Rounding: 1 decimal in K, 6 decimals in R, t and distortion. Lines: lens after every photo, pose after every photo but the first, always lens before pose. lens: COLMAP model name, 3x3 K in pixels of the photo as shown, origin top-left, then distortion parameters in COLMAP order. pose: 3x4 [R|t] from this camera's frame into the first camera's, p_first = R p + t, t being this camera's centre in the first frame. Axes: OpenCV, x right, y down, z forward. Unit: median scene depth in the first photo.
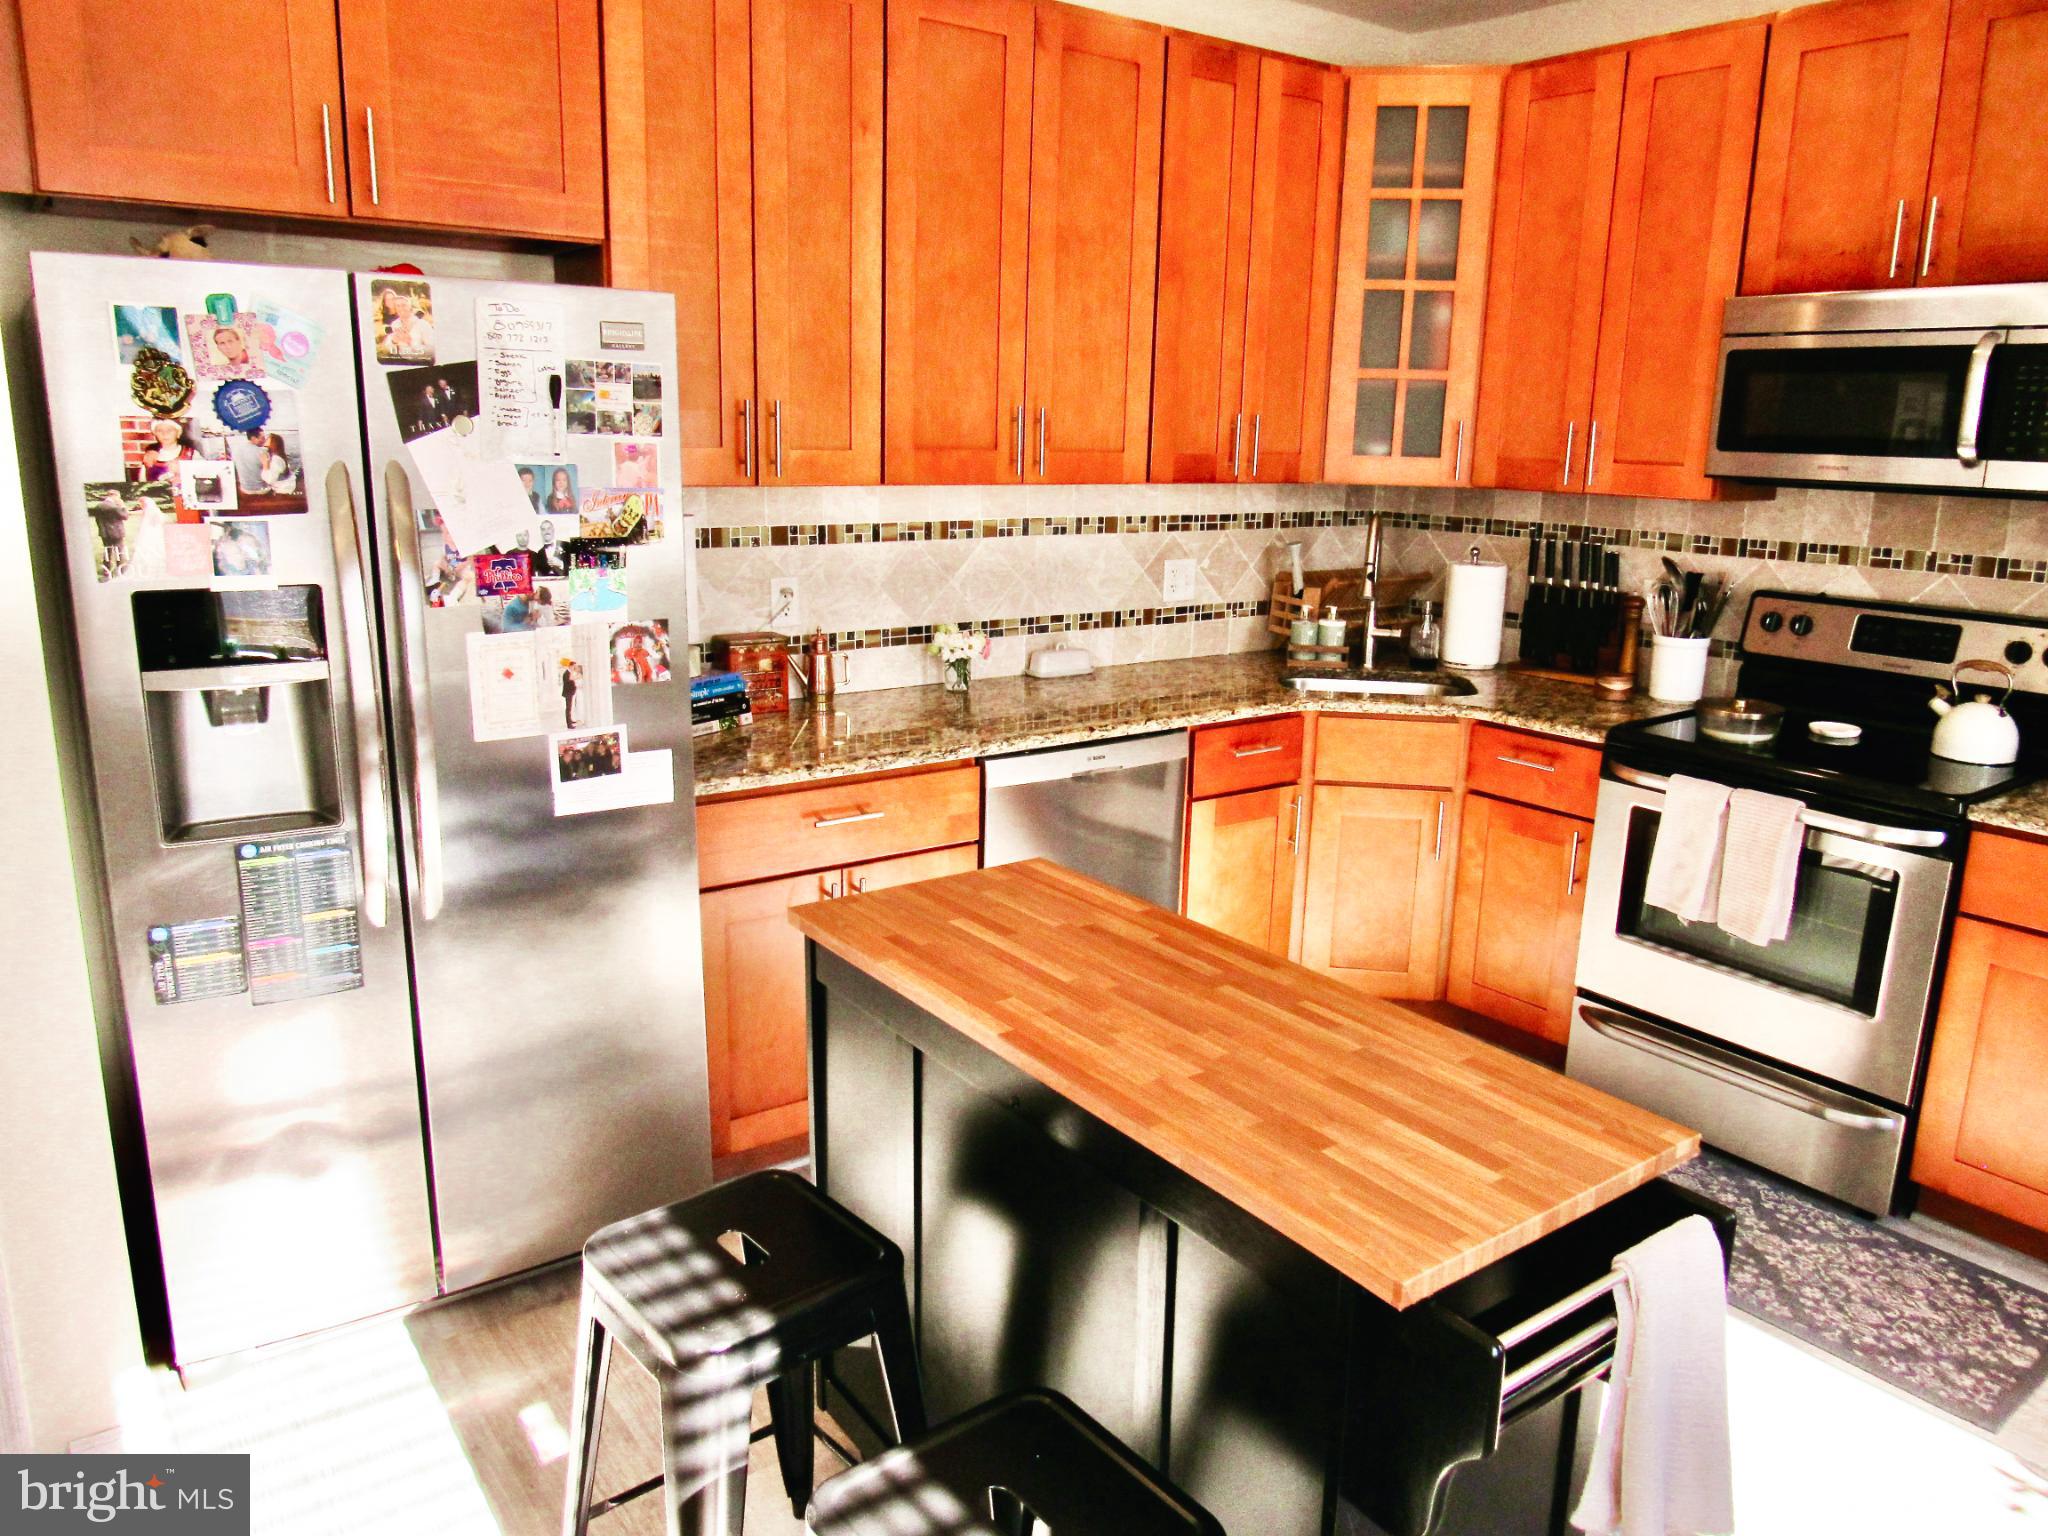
lens RADIAL K [[1499.5, 0, 1024.0], [0, 1499.5, 768.0], [0, 0, 1]] dist [-0.008114, -0.006251]
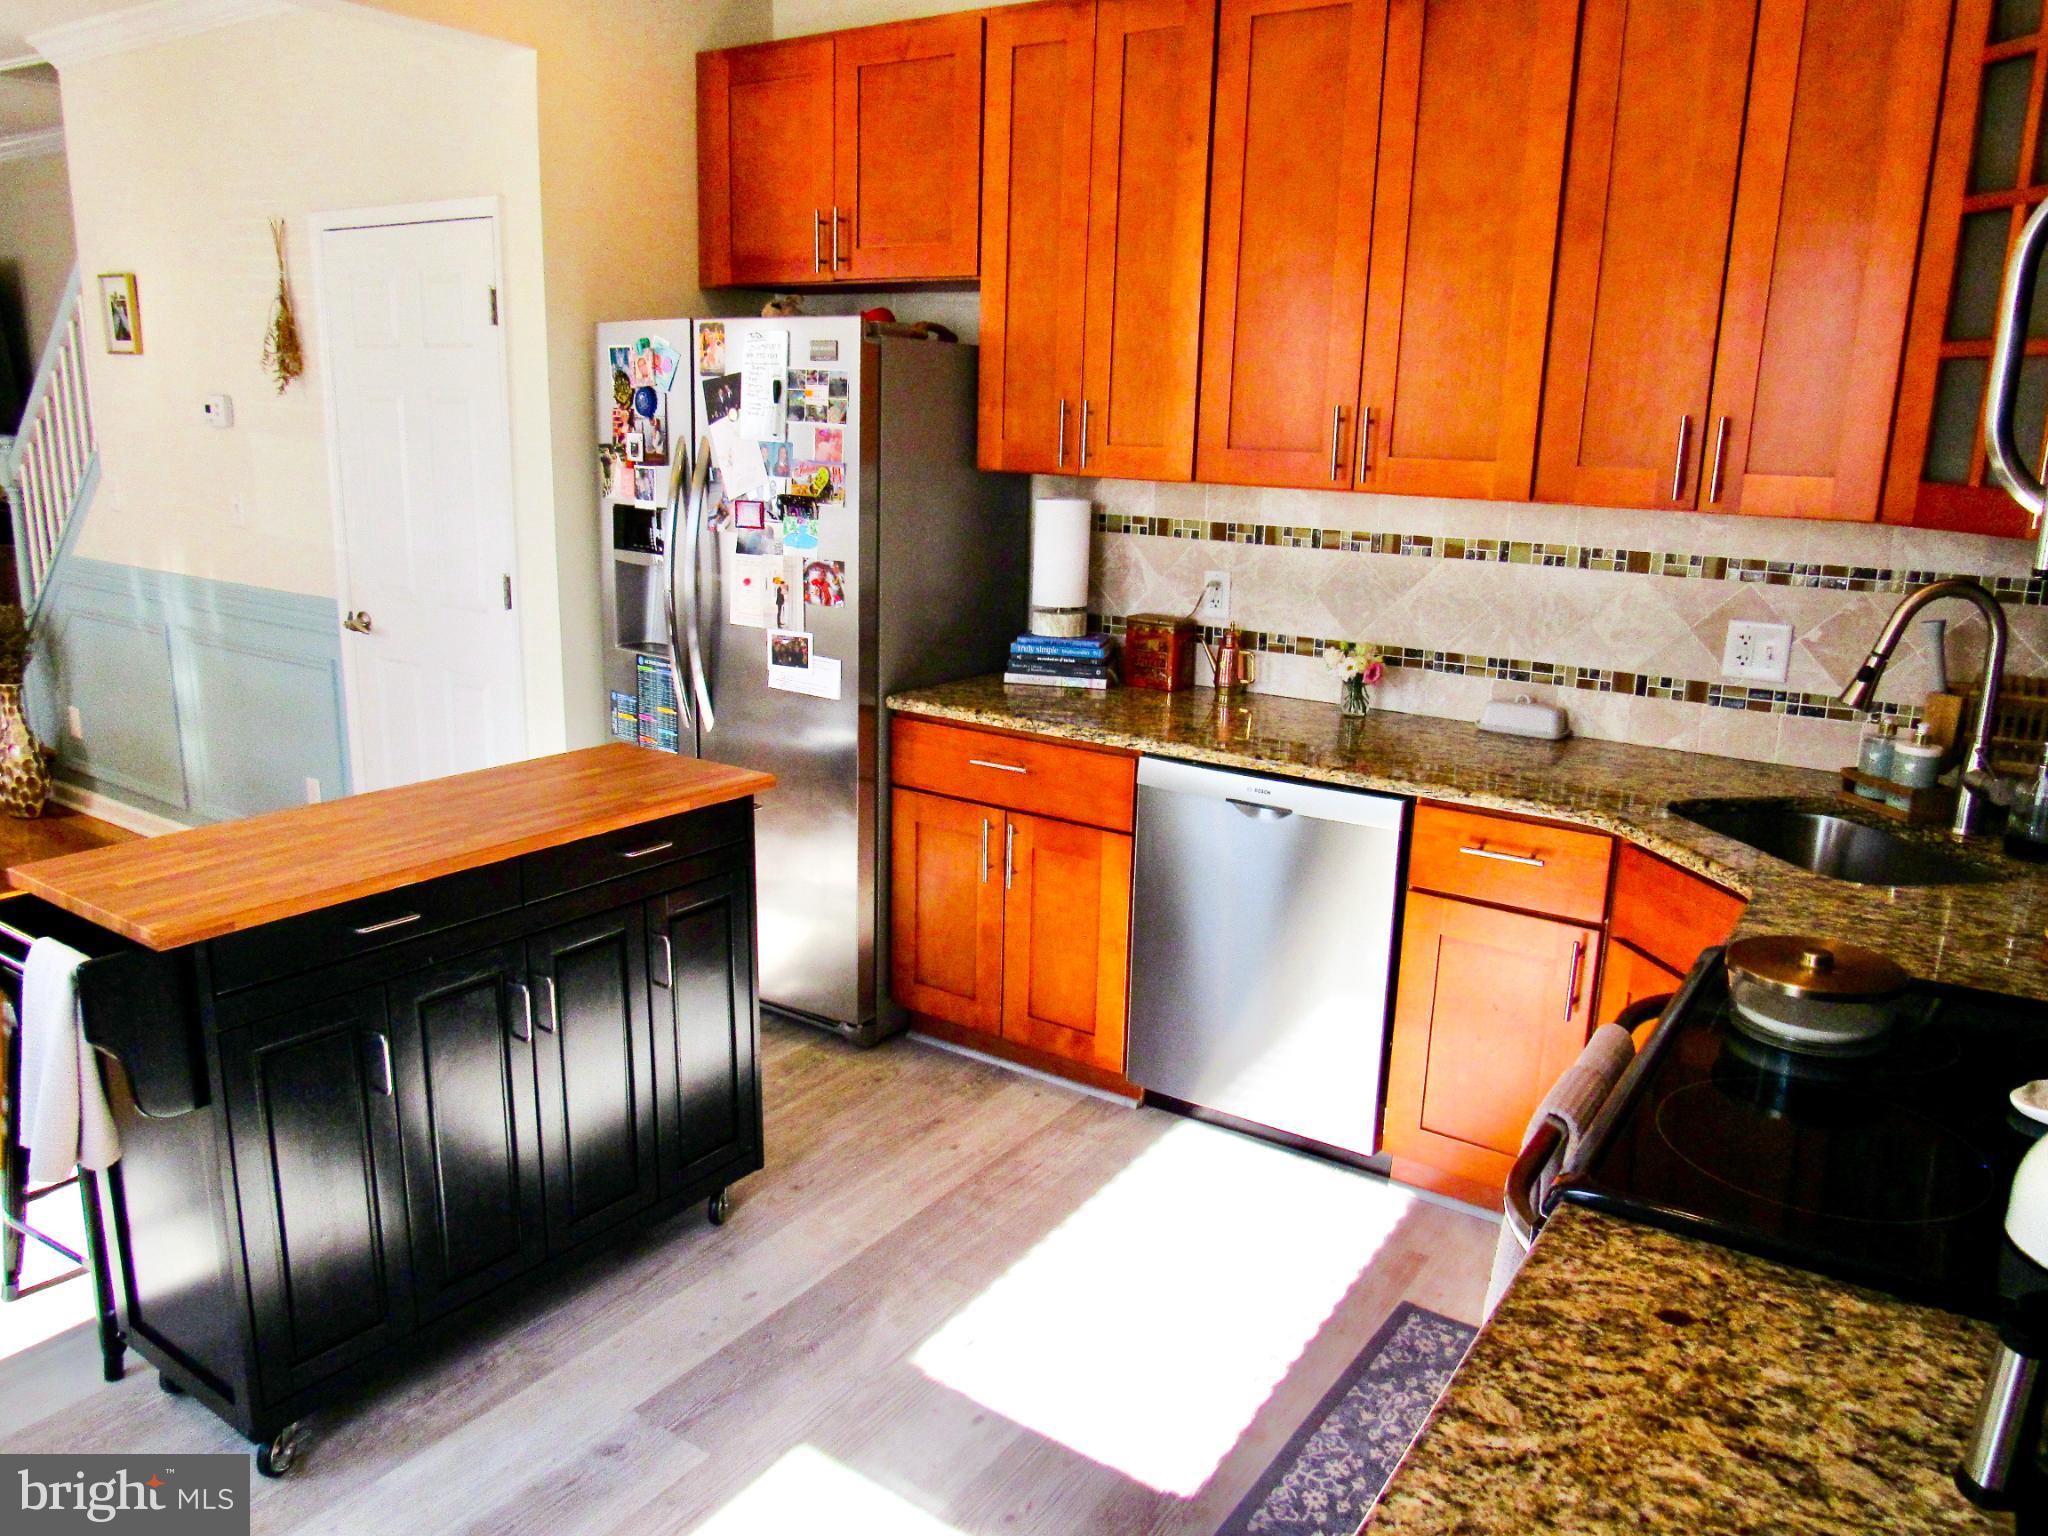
lens RADIAL K [[1454.3, 0, 1022.7], [0, 1454.3, 758.0], [0, 0, 1]] dist [-0.002036, -0.001902]
pose [[0.328028, 0.204282, -0.922316, 0.733861], [-0.234412, 0.963404, 0.130012, -0.096515], [0.915122, 0.173554, 0.363909, 0.498690]]
